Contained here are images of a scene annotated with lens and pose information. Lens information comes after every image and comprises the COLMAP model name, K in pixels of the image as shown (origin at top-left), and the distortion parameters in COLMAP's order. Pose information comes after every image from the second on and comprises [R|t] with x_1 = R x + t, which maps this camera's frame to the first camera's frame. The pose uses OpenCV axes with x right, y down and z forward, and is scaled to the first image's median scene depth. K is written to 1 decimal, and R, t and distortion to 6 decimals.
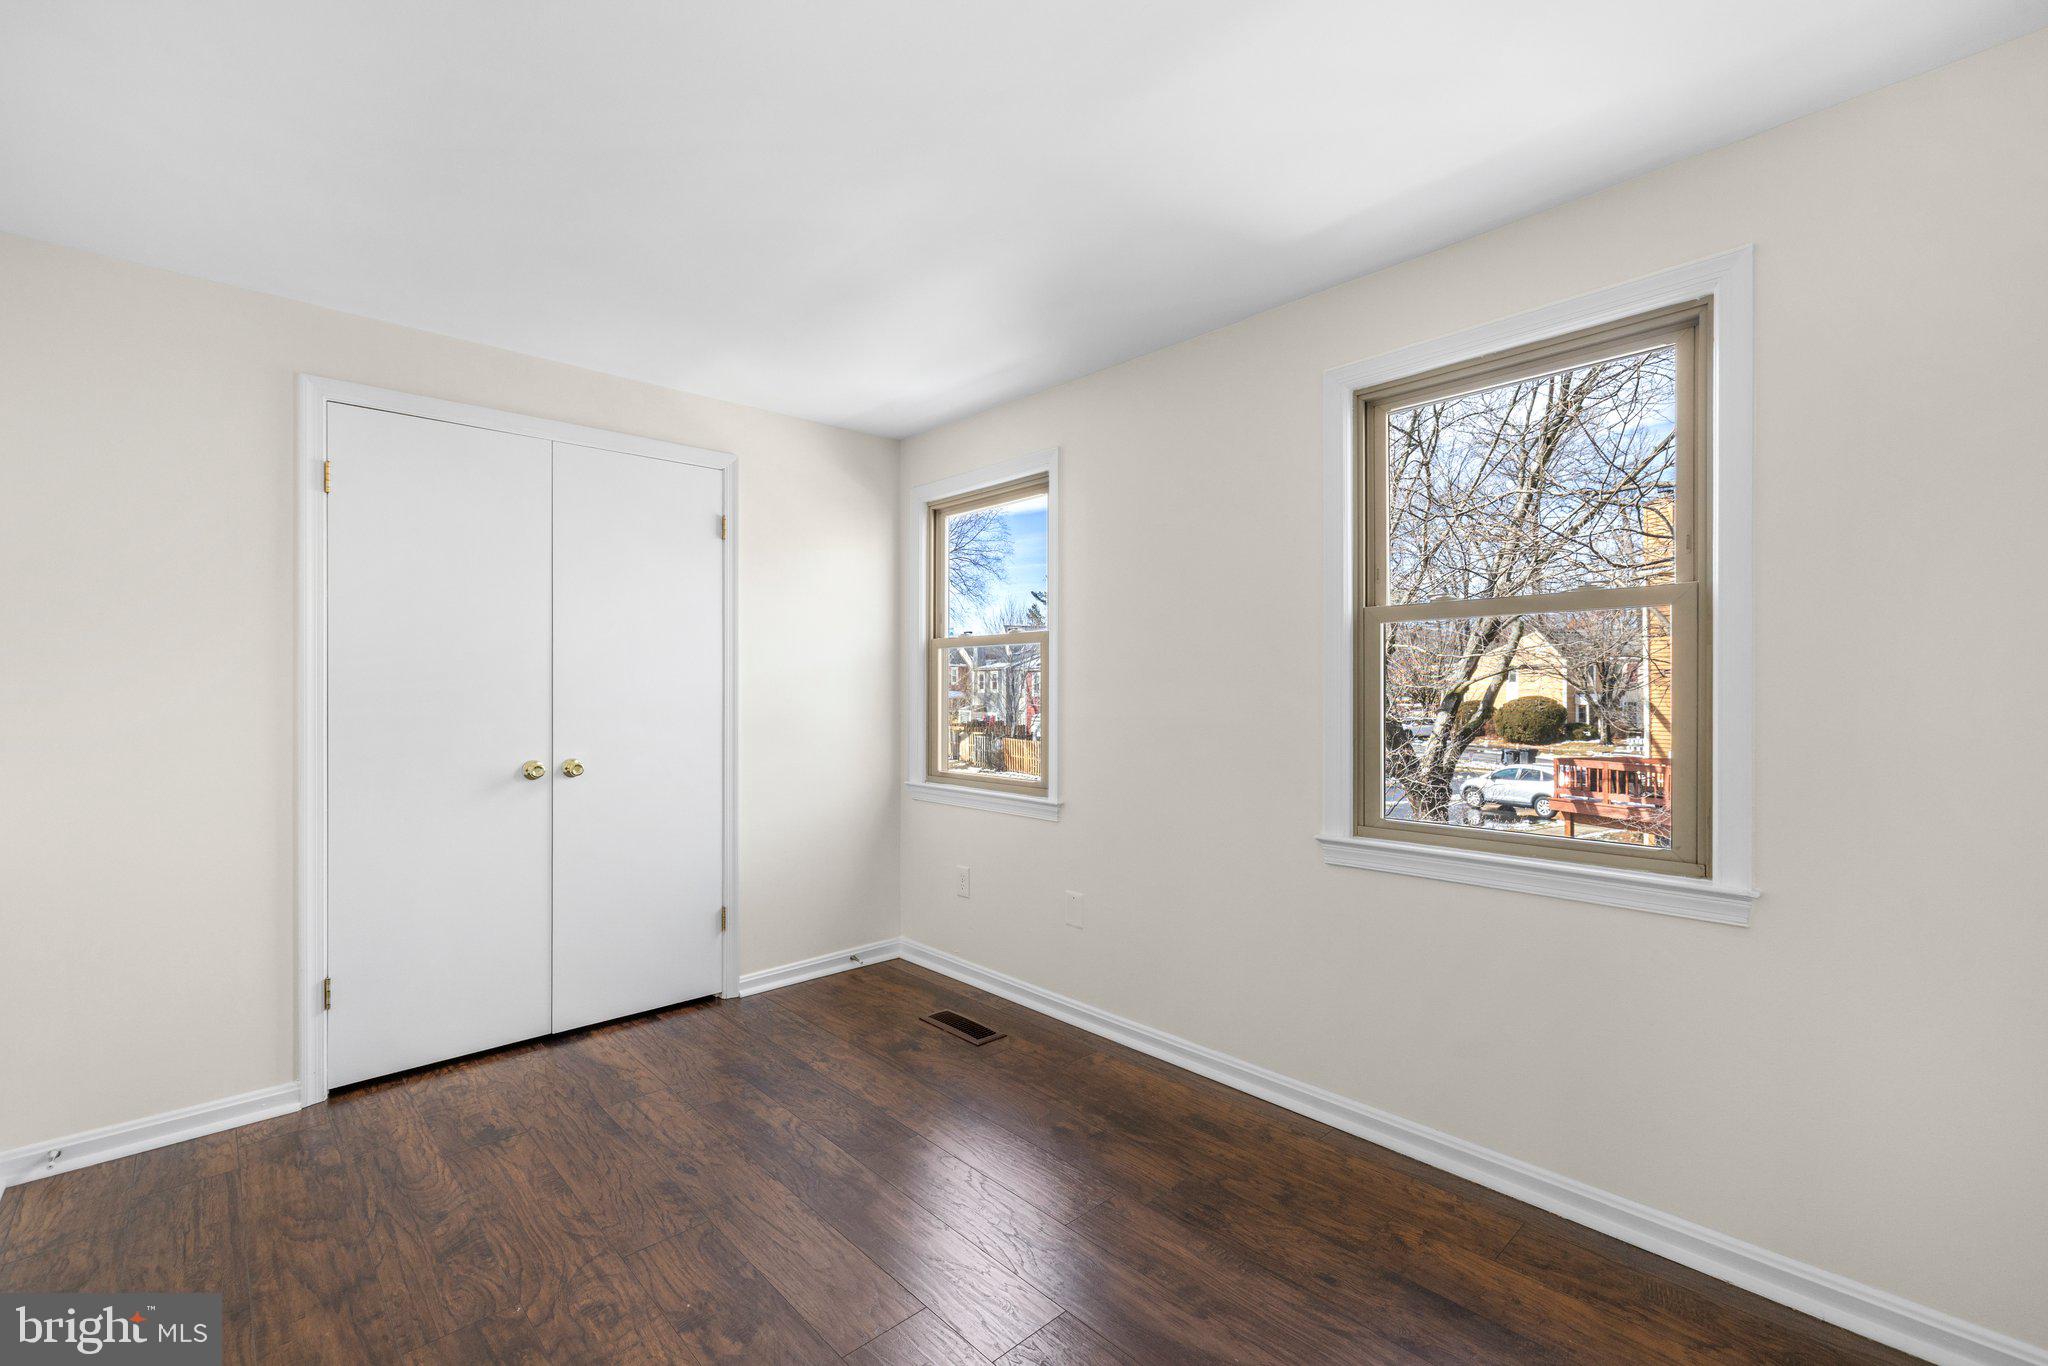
lens RADIAL K [[878.3, 0, 983.1], [0, 878.3, 685.5], [0, 0, 1]] dist [0.001759, 0.000017]
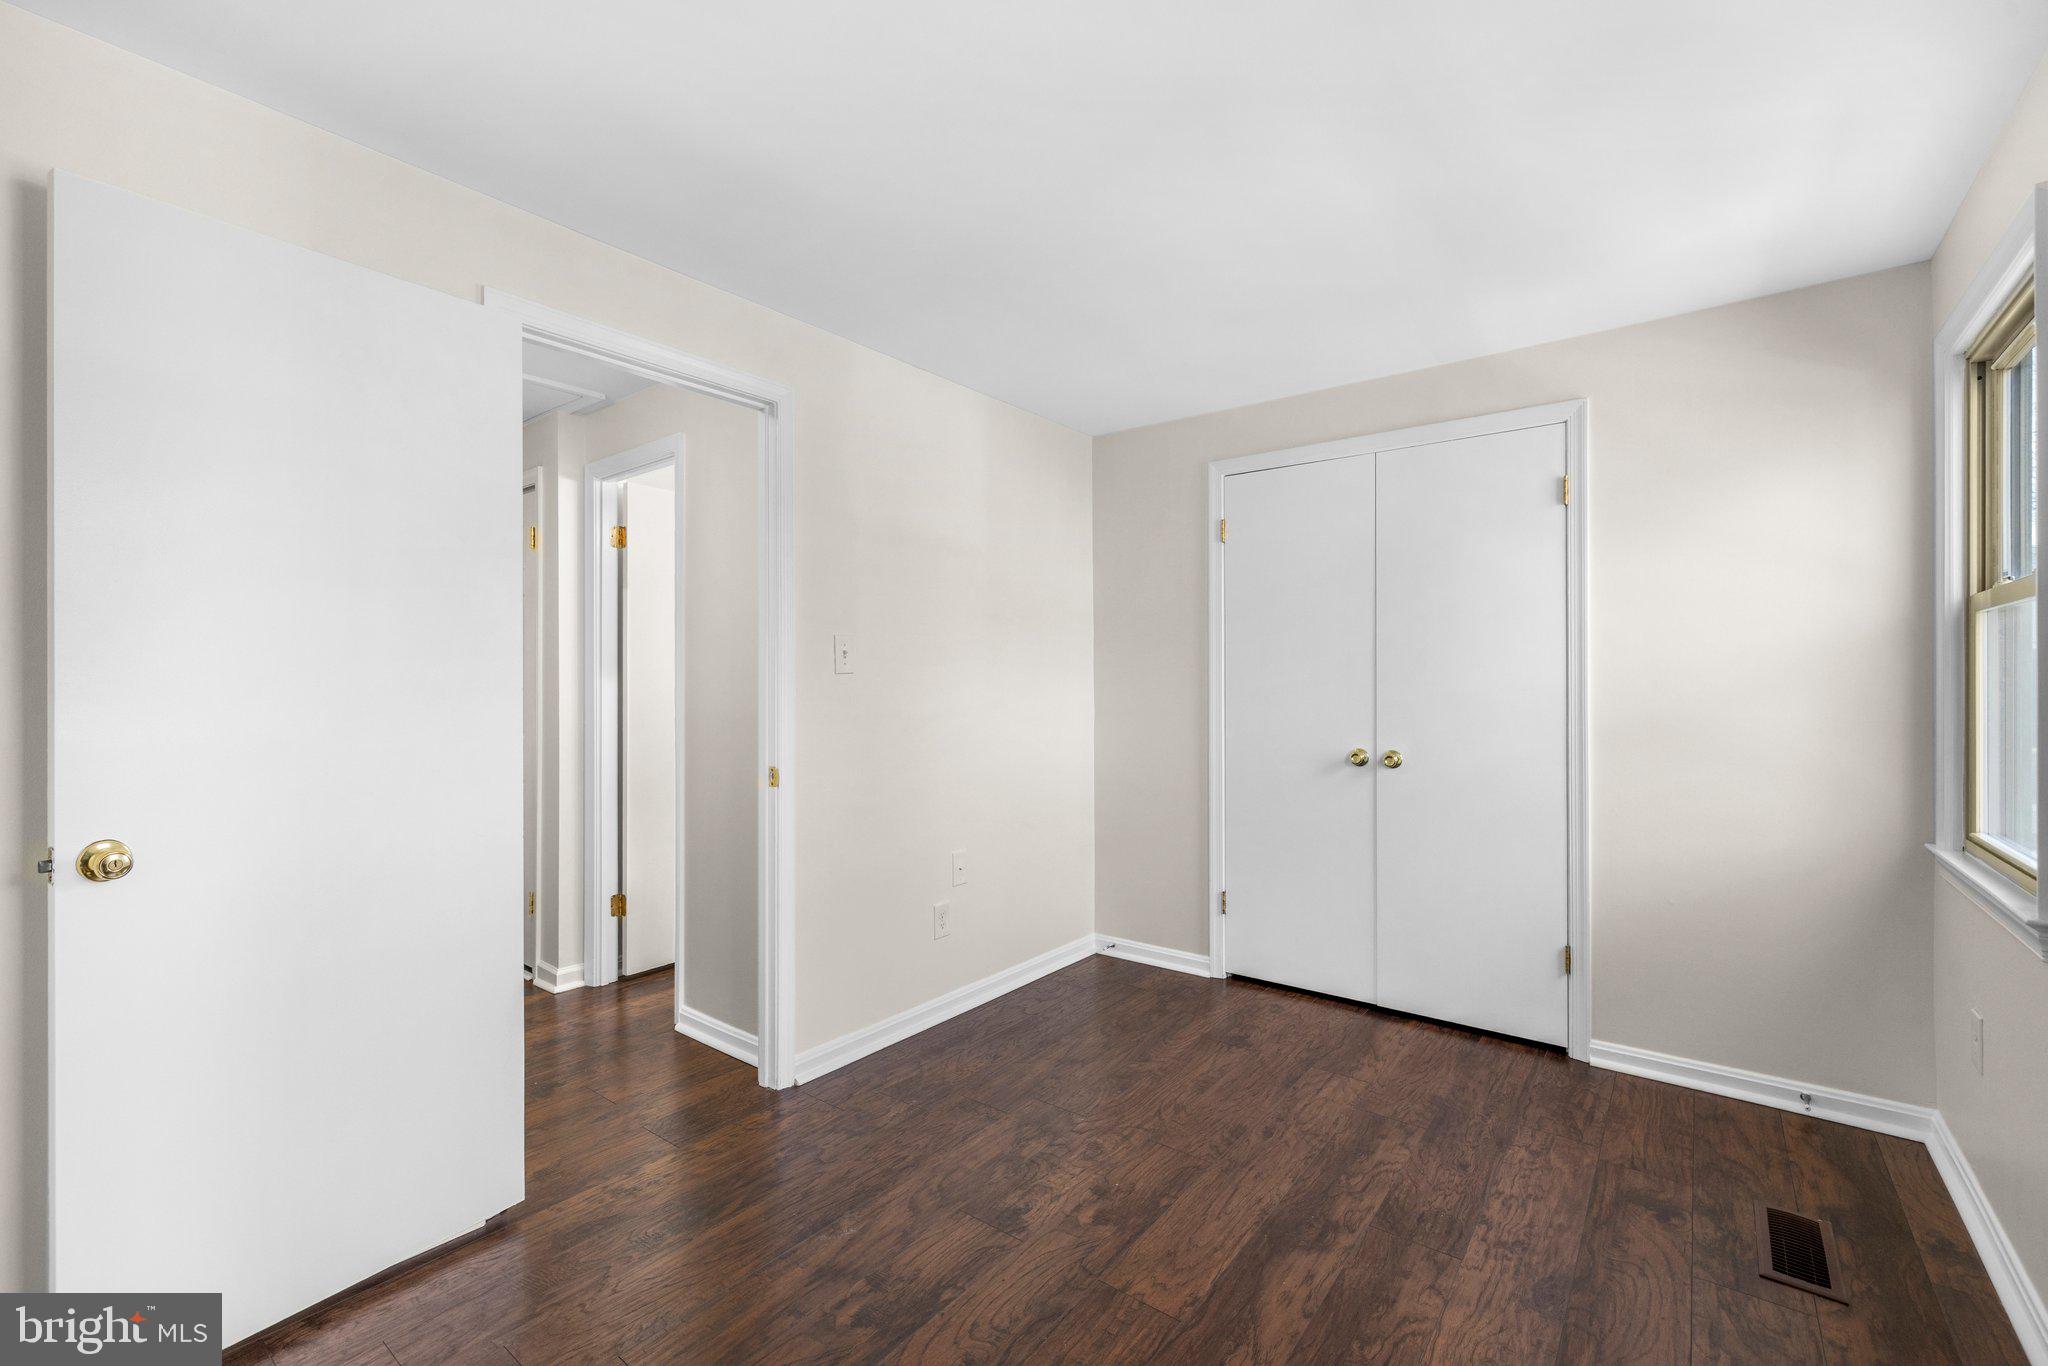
lens RADIAL K [[880.9, 0, 996.9], [0, 880.9, 682.2], [0, 0, 1]] dist [0.000484, 0.000036]
pose [[0.150101, 0.001288, -0.988670, 0.507702], [0.001305, 0.999998, 0.001500, -0.000351], [0.988670, -0.001516, 0.150099, 0.384291]]
